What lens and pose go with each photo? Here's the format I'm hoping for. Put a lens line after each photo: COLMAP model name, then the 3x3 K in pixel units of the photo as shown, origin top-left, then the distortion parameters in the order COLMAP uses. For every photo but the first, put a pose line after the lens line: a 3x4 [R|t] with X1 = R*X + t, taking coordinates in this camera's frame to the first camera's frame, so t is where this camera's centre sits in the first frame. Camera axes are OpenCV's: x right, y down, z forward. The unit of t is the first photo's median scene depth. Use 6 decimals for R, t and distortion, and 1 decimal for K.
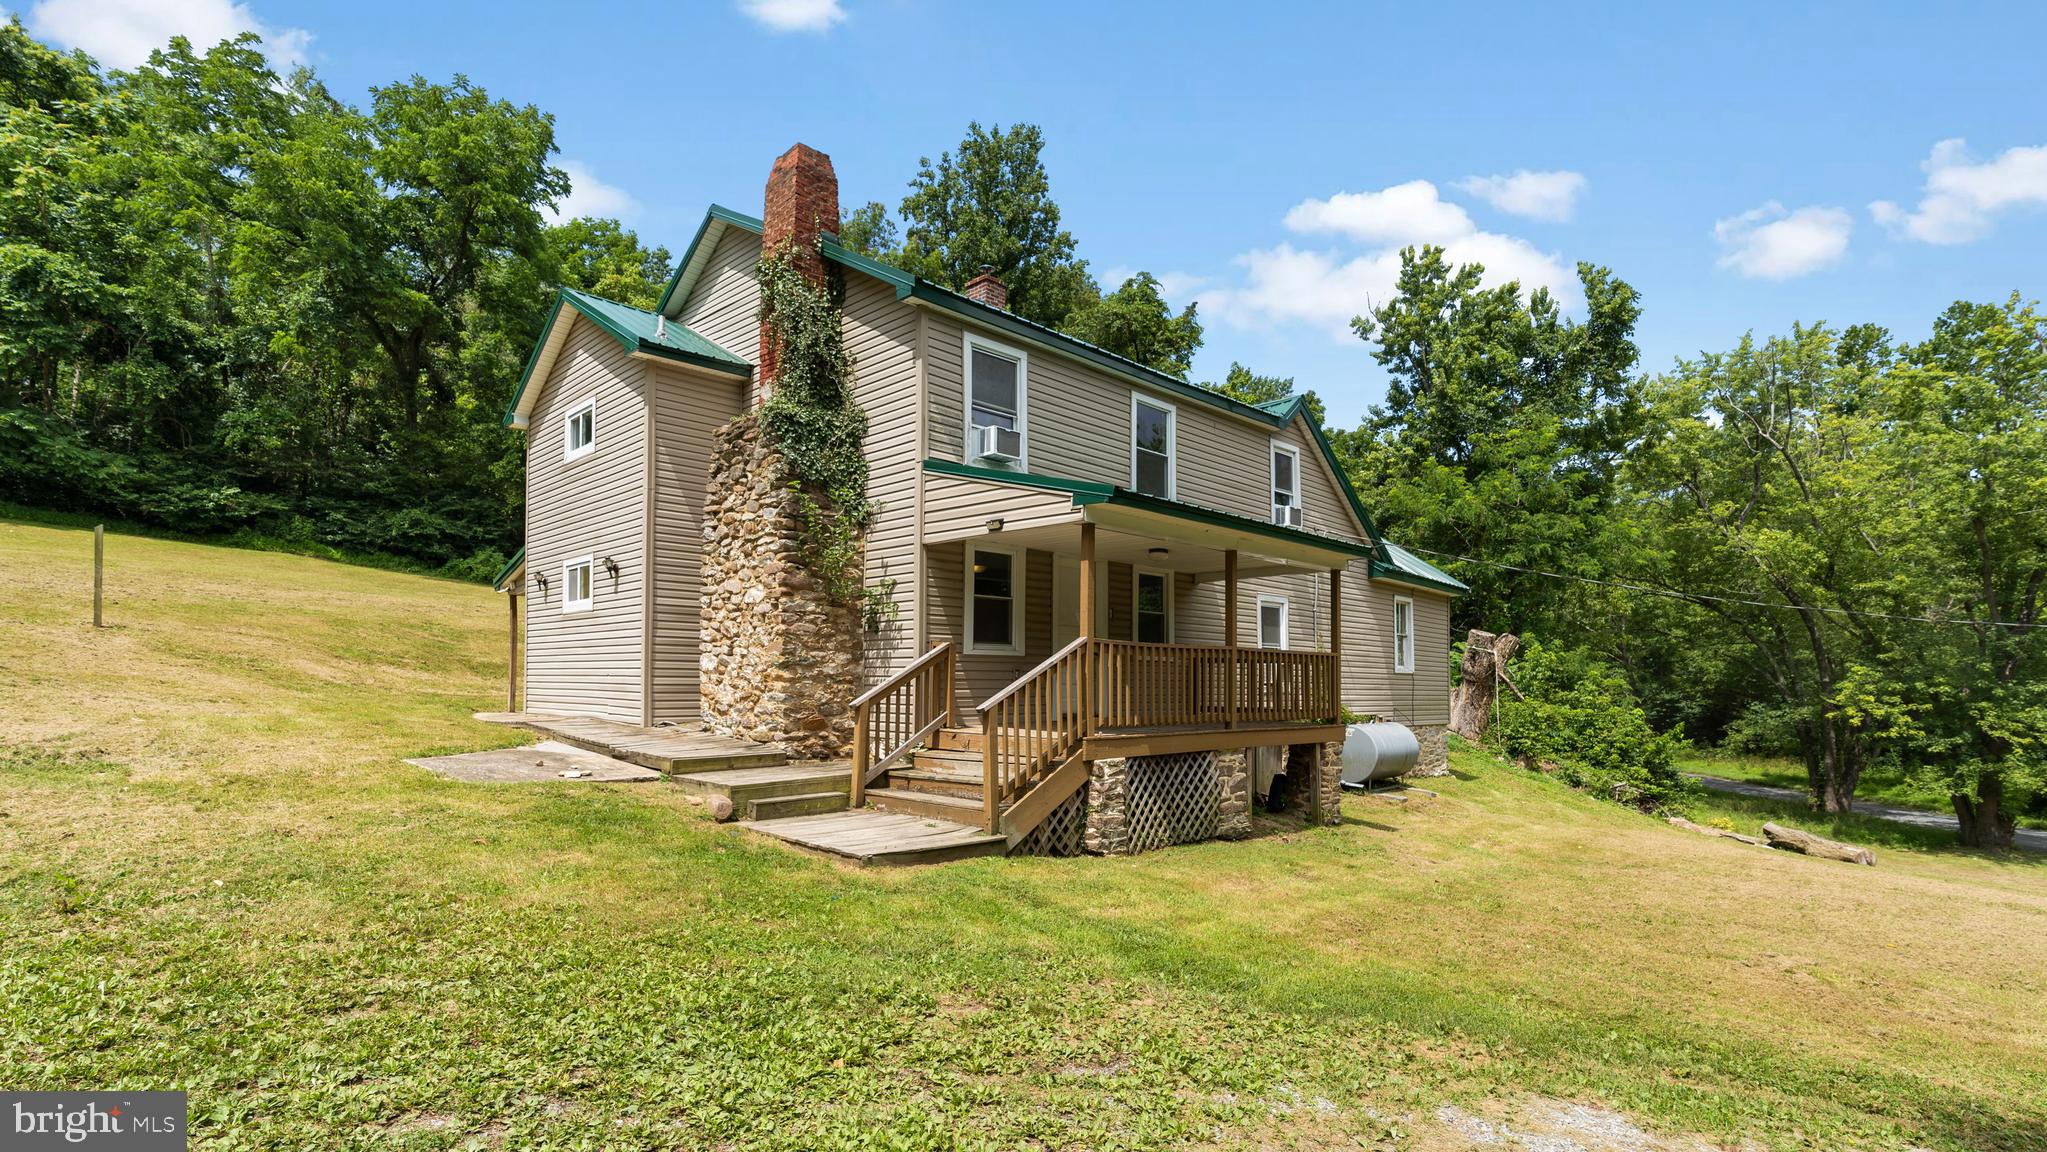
lens RADIAL K [[928.0, 0, 993.2], [0, 928.0, 650.2], [0, 0, 1]] dist [-0.008693, 0.003276]
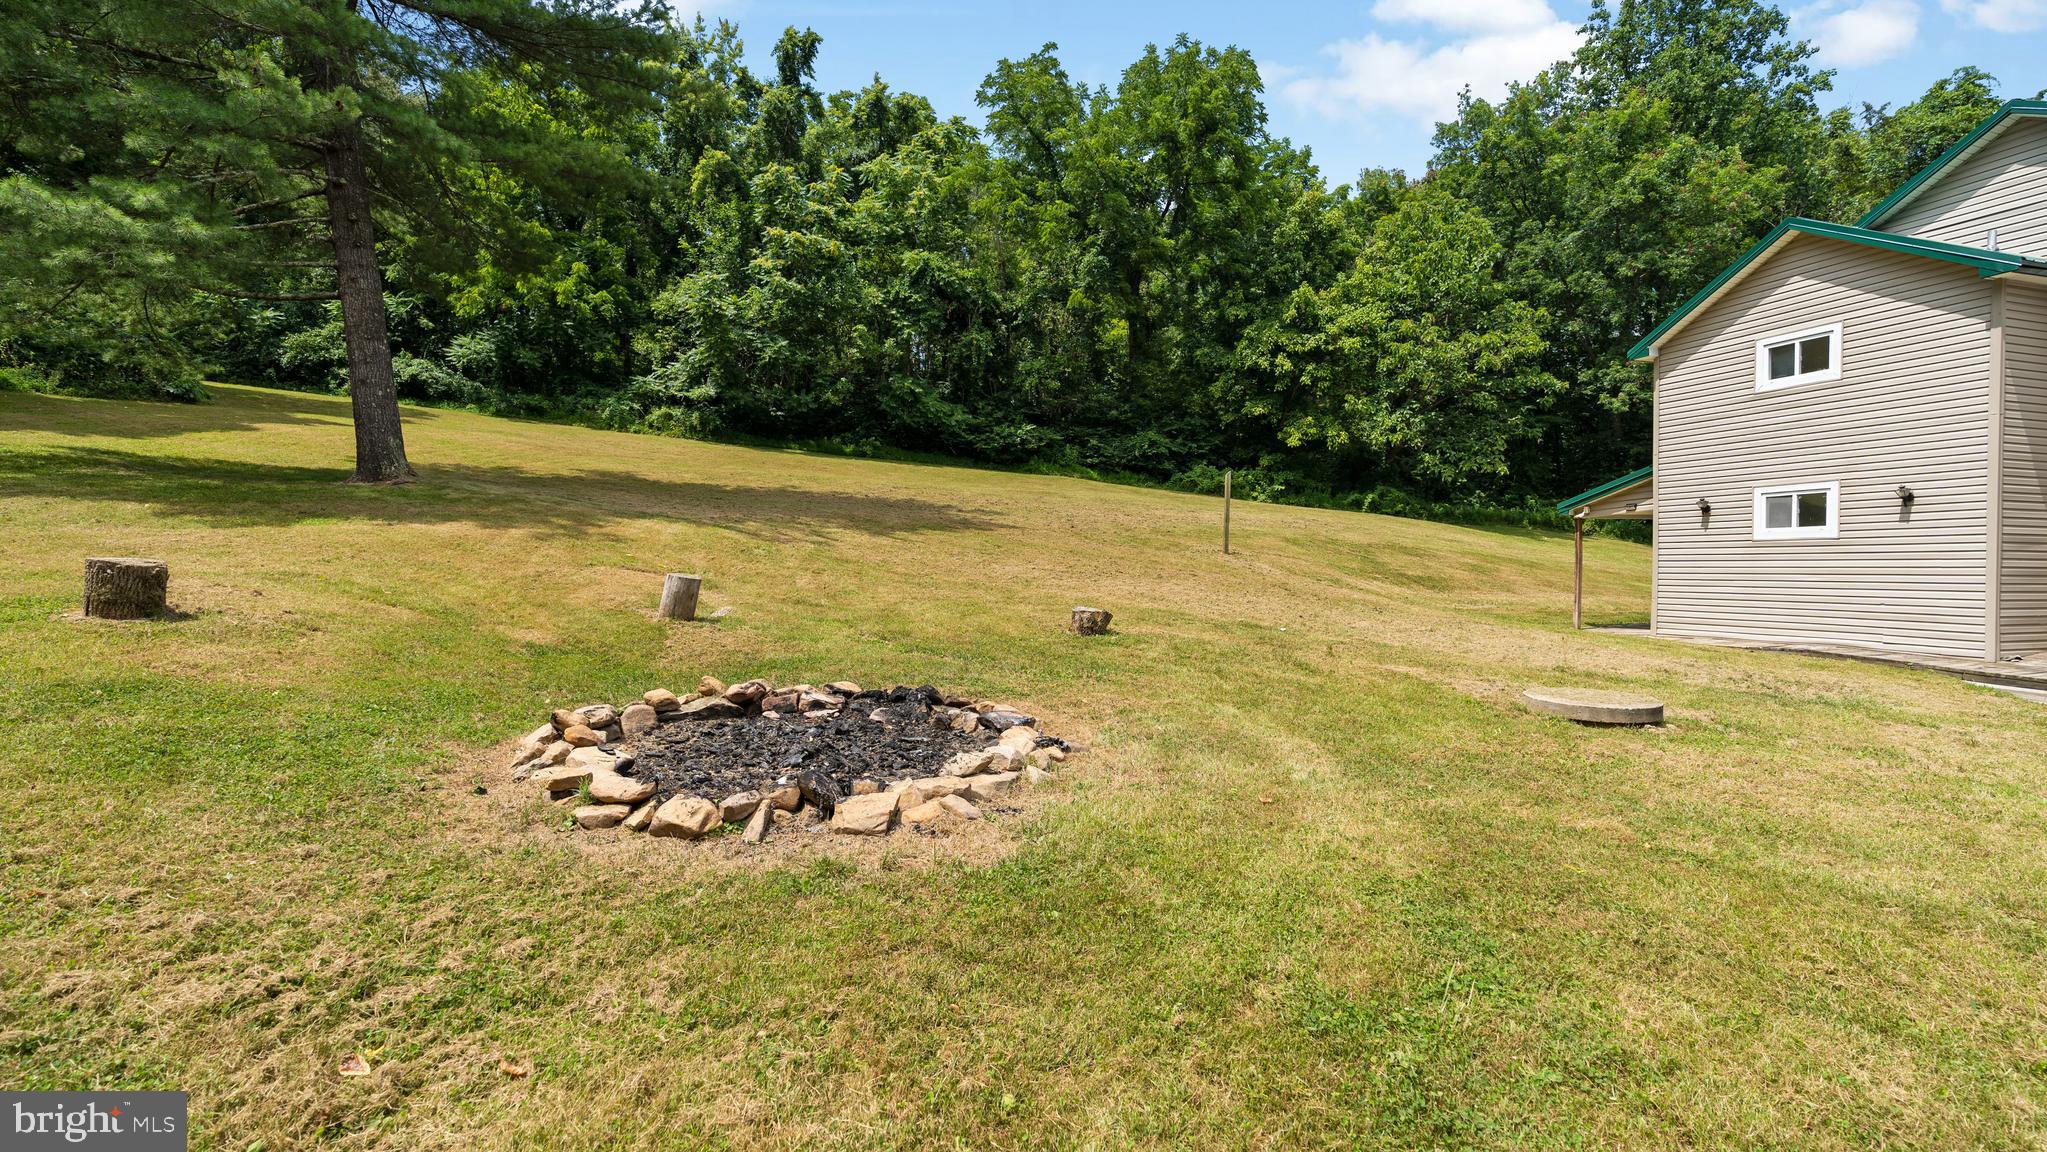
lens RADIAL K [[928.0, 0, 1029.3], [0, 928.0, 570.6], [0, 0, 1]] dist [-0.008693, 0.003276]
pose [[0.894973, -0.000738, -0.446120, -0.428250], [0.014938, 0.999487, 0.028314, -0.027468], [0.445871, -0.032004, 0.894525, -0.156849]]
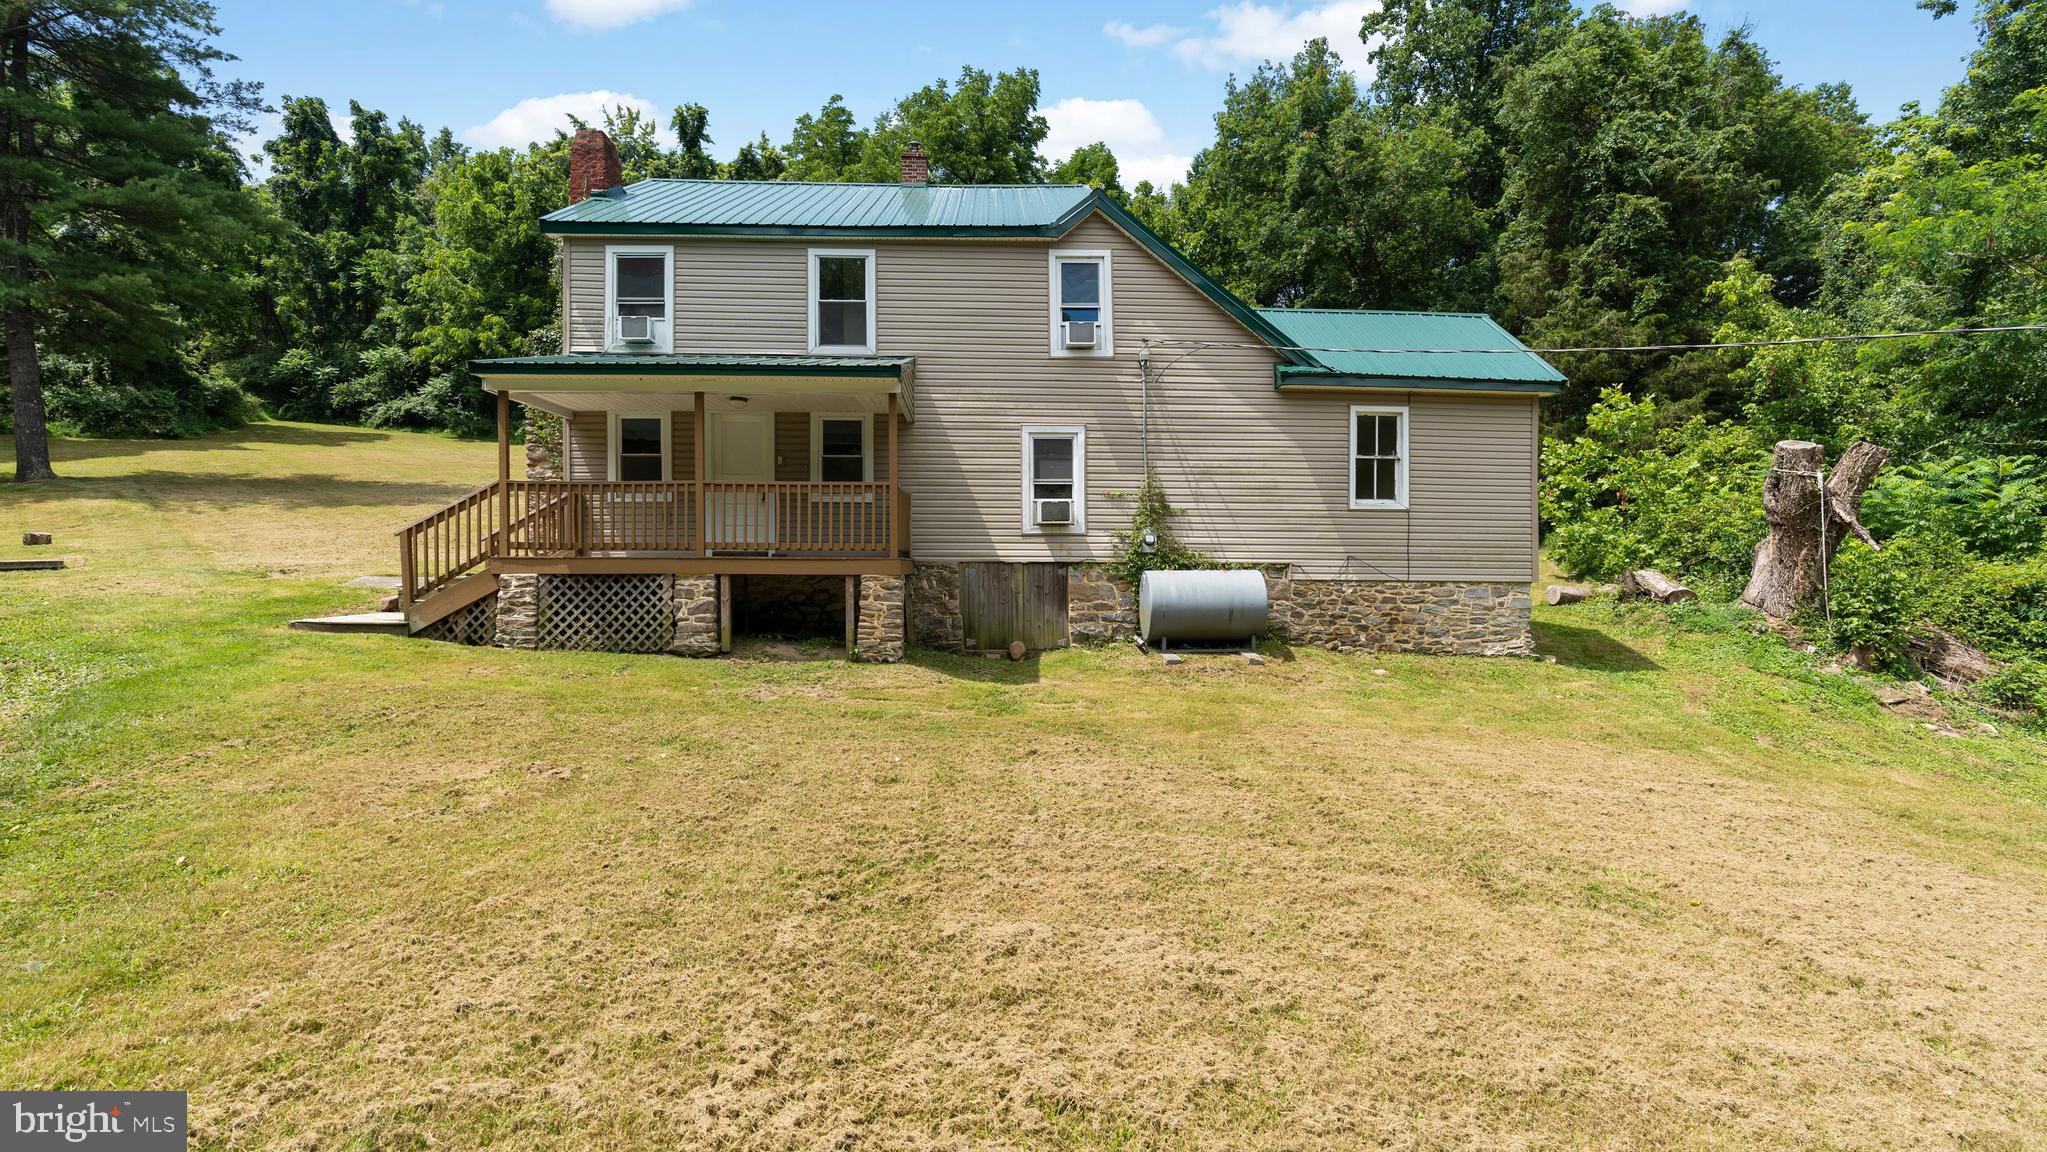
lens RADIAL K [[928.0, 0, 1024.6], [0, 928.0, 585.7], [0, 0, 1]] dist [-0.008693, 0.003276]
pose [[0.744279, 0.006746, -0.667834, 0.535842], [0.025713, 0.998918, 0.038747, 0.036521], [0.667373, -0.046010, 0.743301, 0.185711]]
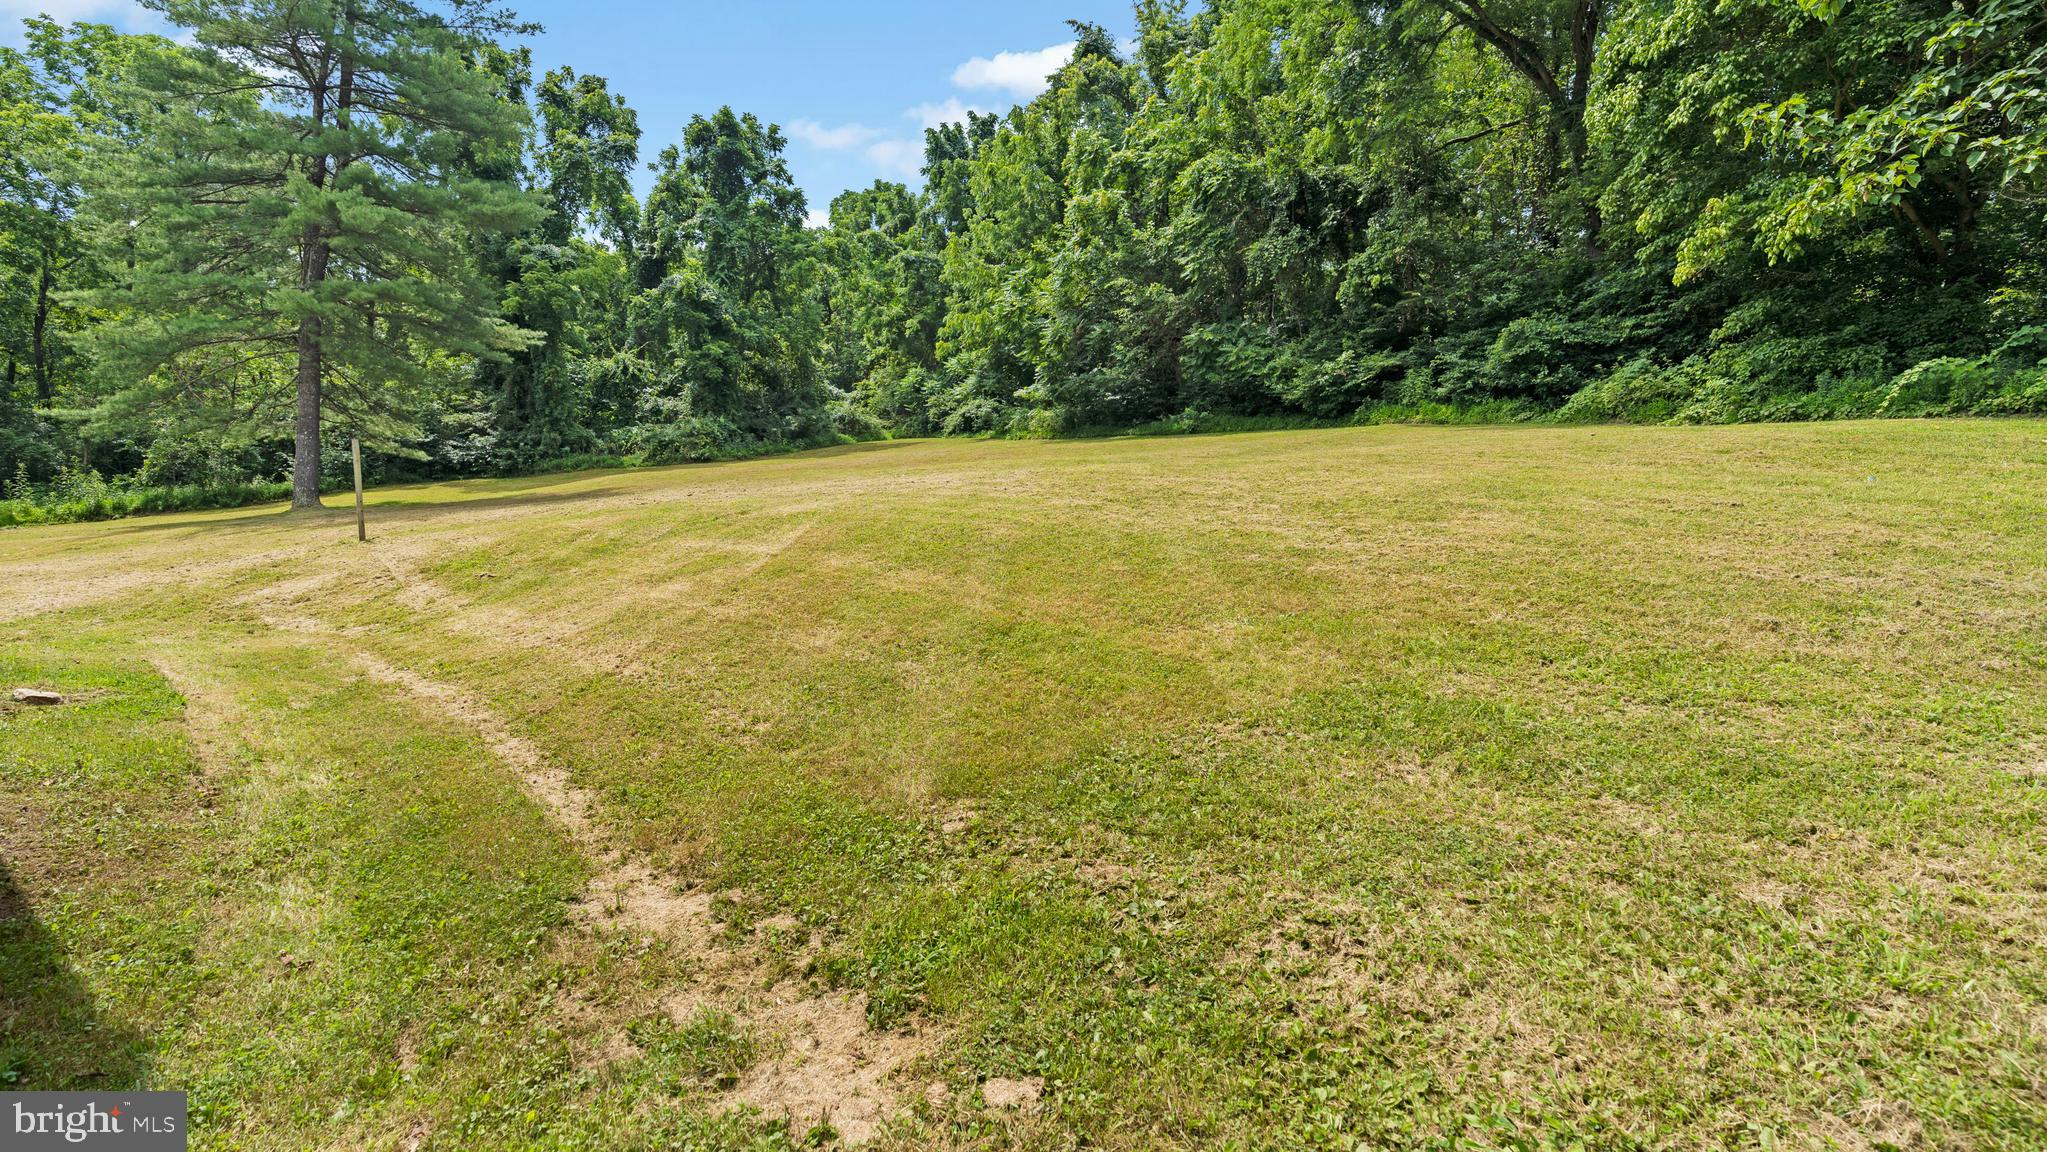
lens RADIAL K [[928.0, 0, 1021.5], [0, 928.0, 565.0], [0, 0, 1]] dist [-0.008693, 0.003276]
pose [[-0.008863, -0.010091, -0.999910, -0.027696], [0.027322, 0.999573, -0.010330, 0.013600], [0.999587, -0.027411, -0.008583, 1.128554]]
